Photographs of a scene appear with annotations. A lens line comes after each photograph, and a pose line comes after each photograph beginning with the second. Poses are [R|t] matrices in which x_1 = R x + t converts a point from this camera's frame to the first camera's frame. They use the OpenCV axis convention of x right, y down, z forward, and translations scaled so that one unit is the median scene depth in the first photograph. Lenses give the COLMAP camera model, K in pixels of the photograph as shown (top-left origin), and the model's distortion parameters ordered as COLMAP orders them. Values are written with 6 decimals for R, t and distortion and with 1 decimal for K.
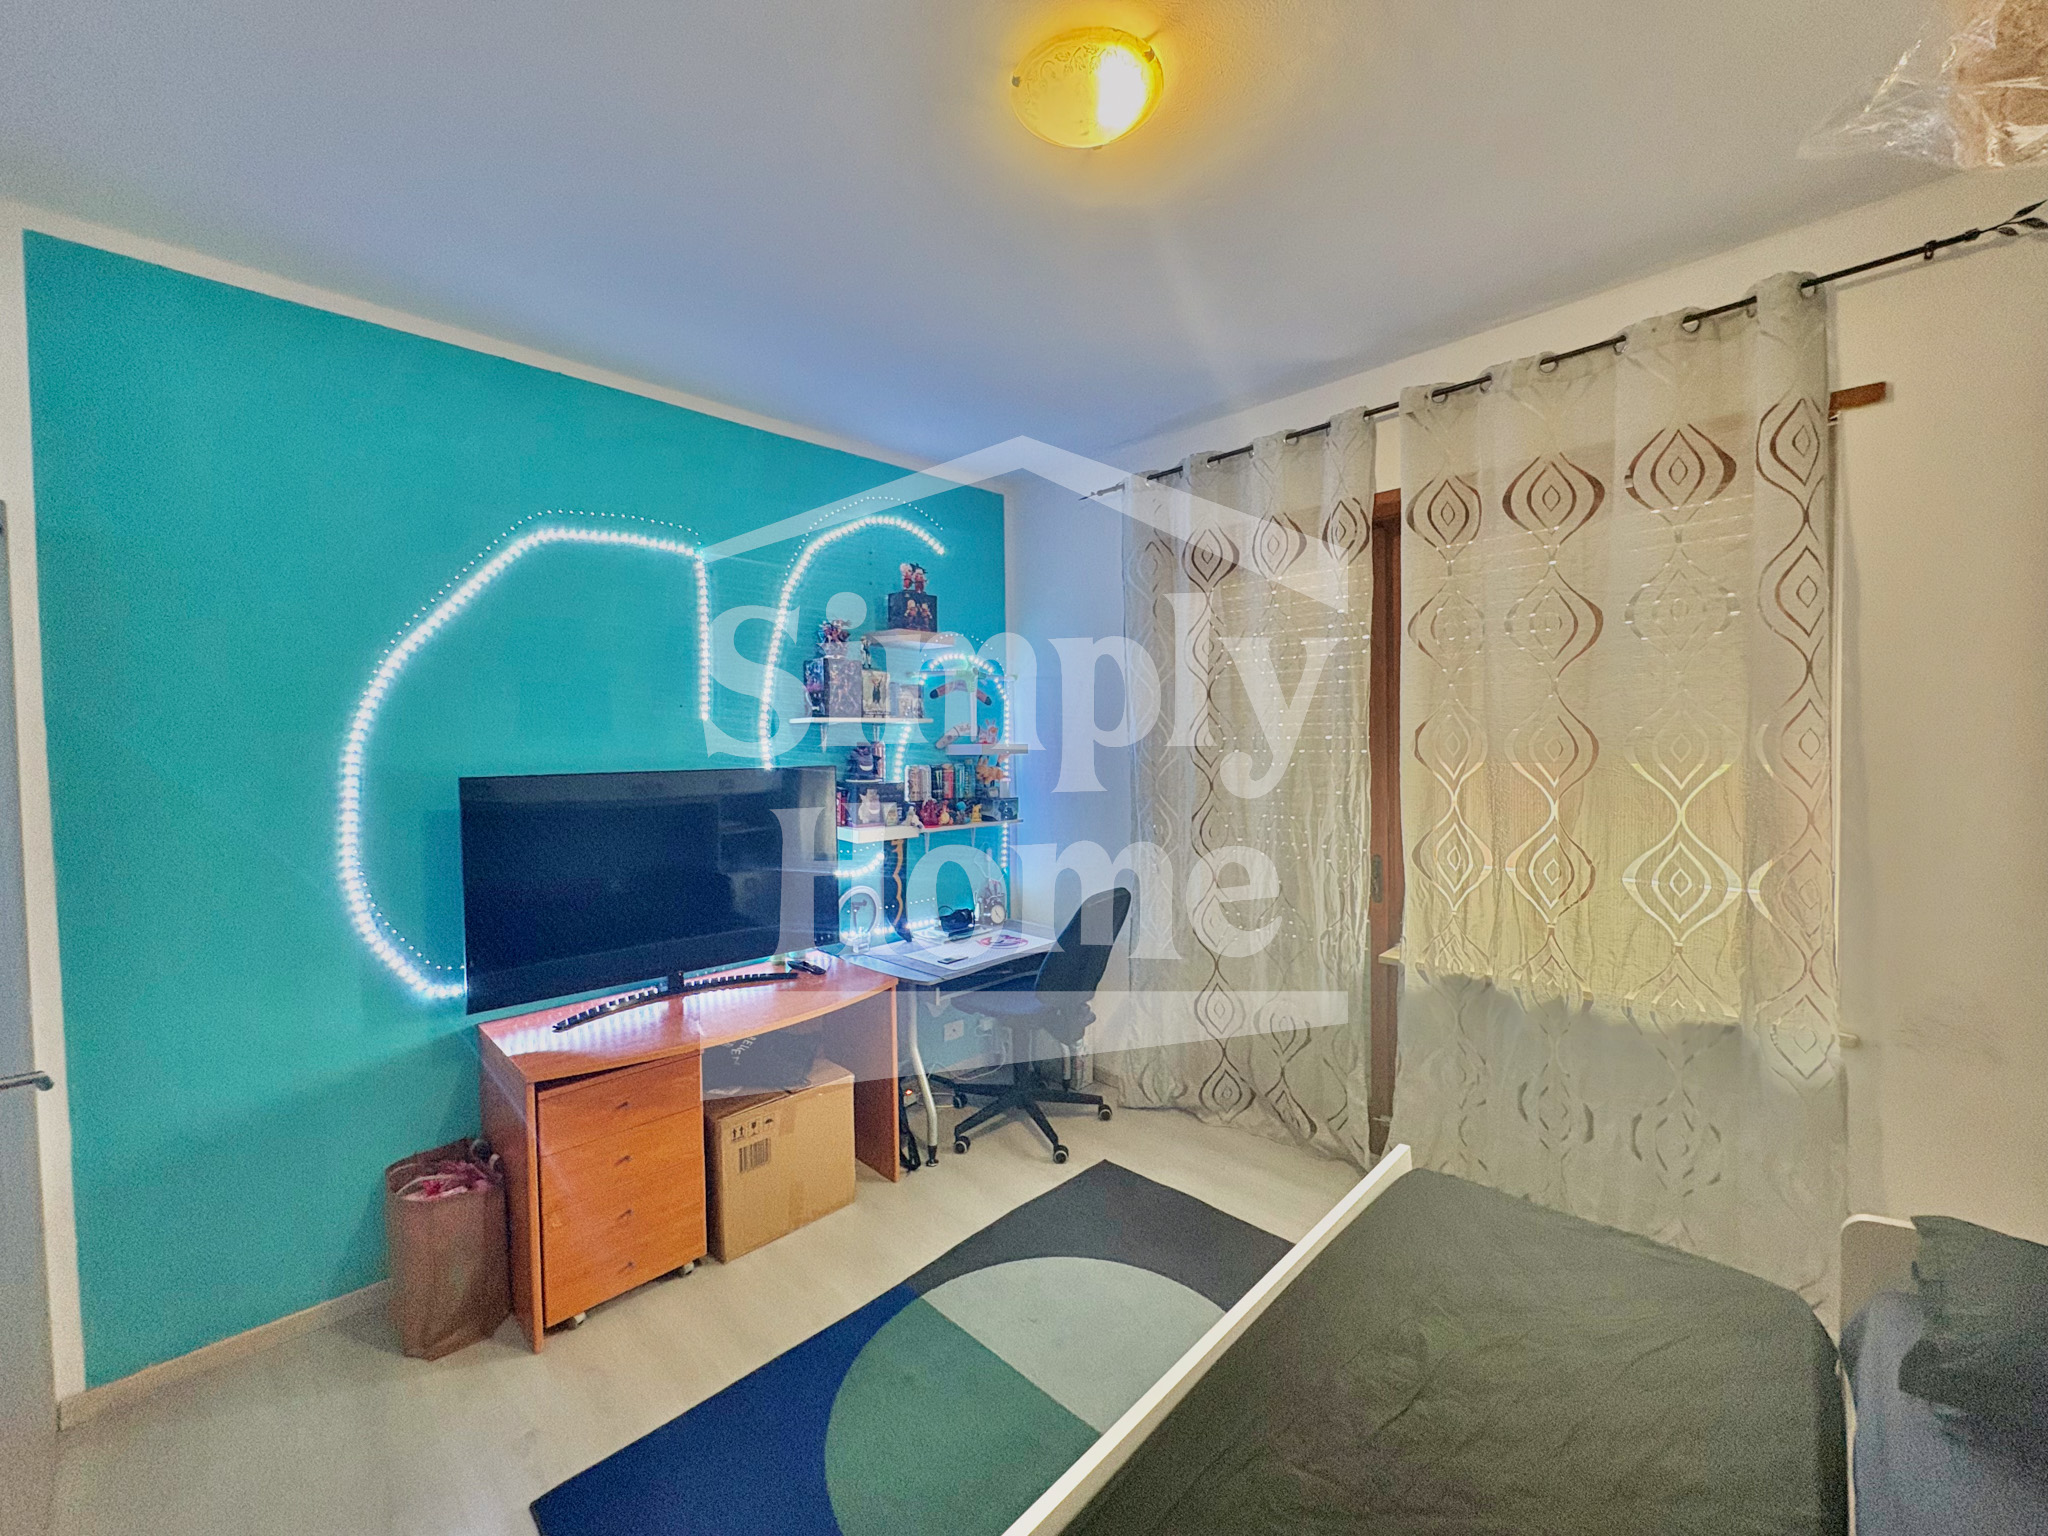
lens RADIAL K [[811.7, 0, 1022.9], [0, 811.7, 762.9], [0, 0, 1]] dist [-0.001962, 0.000092]
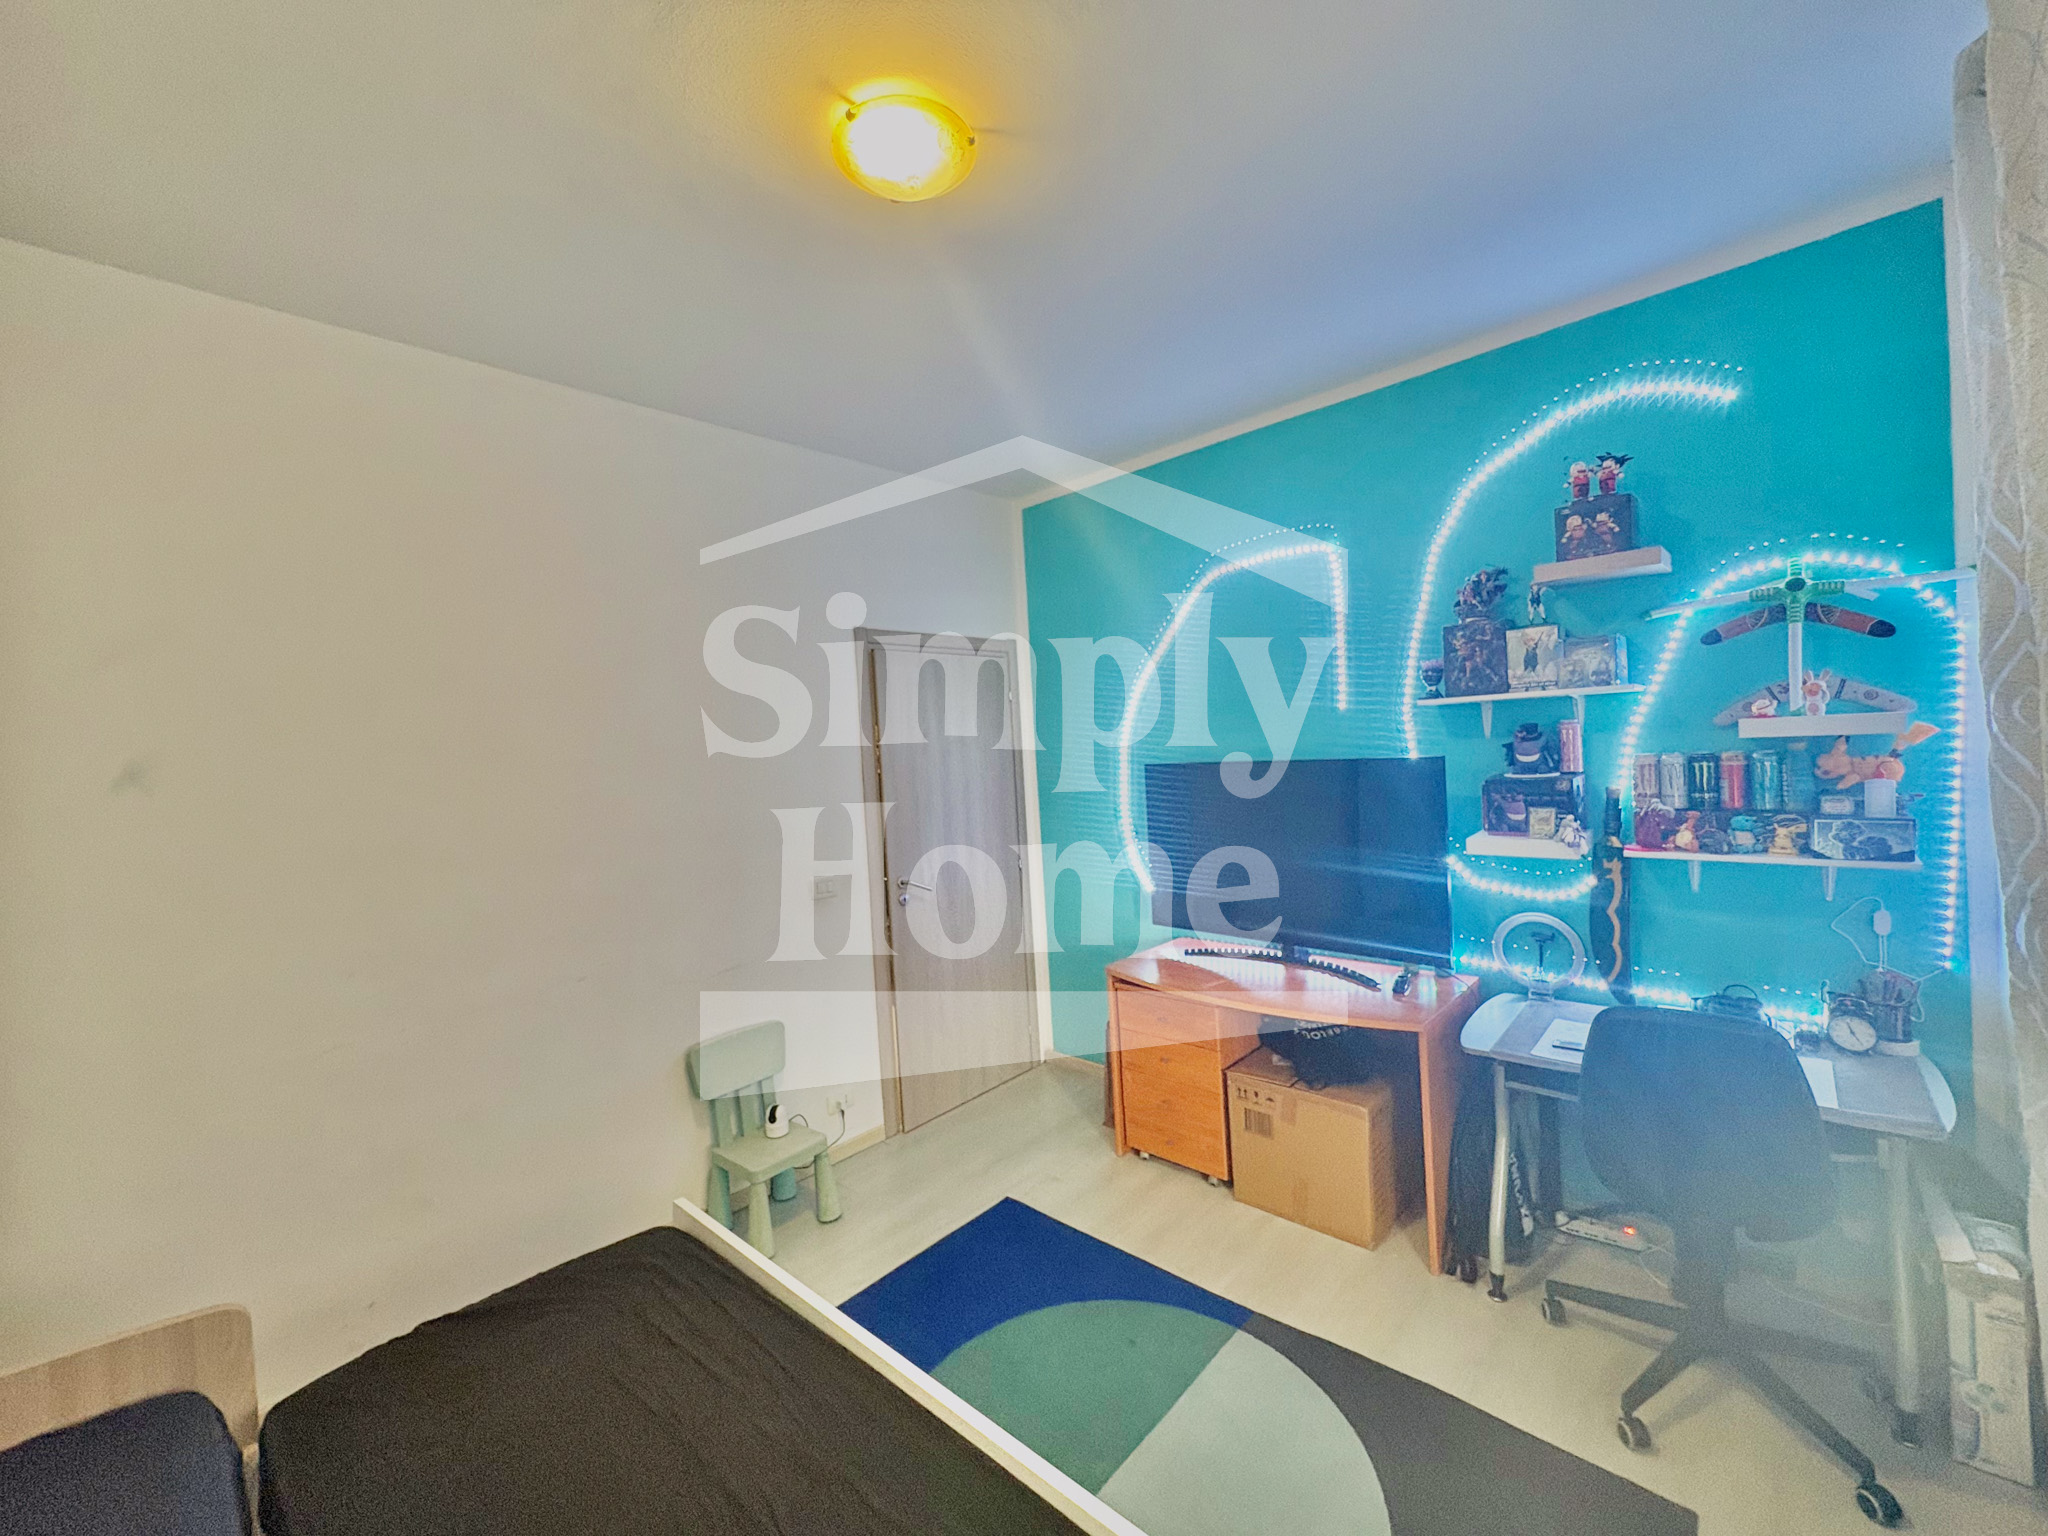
lens RADIAL K [[811.7, 0, 1022.9], [0, 811.7, 762.9], [0, 0, 1]] dist [-0.001962, 0.000092]
pose [[0.039858, 0.037494, -0.998502, 0.627501], [0.034530, 0.998647, 0.038878, -0.040669], [0.998609, -0.036028, 0.038509, 0.582613]]
